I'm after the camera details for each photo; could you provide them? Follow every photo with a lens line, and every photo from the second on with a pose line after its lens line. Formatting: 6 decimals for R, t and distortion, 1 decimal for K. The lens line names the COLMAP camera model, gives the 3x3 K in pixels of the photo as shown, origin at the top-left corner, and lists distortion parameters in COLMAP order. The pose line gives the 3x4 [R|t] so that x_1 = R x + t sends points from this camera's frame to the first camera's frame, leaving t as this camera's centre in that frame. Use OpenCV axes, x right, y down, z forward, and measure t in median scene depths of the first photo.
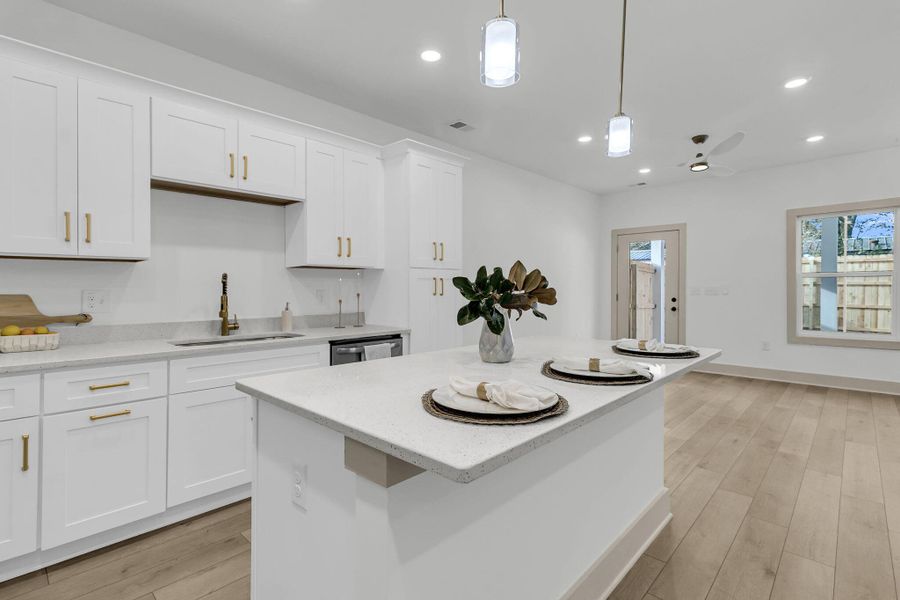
lens RADIAL K [[431.2, 0, 452.4], [0, 431.2, 286.8], [0, 0, 1]] dist [-0.004748, -0.000362]
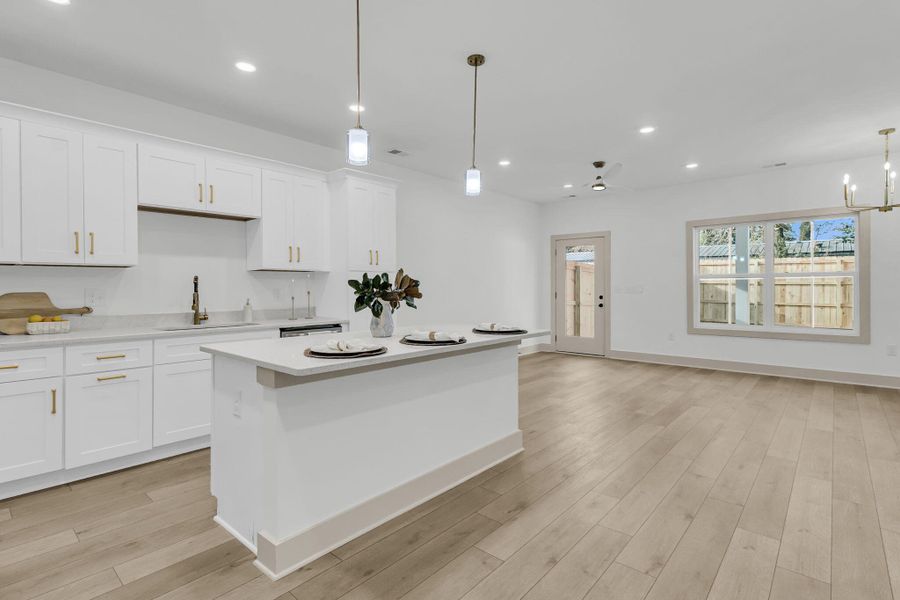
lens RADIAL K [[441.8, 0, 463.8], [0, 441.8, 291.7], [0, 0, 1]] dist [-0.010868, -0.000558]
pose [[0.998842, -0.001239, 0.048093, 0.206479], [0.000634, 0.999920, 0.012596, 0.000030], [-0.048105, -0.012551, 0.998763, -0.350381]]
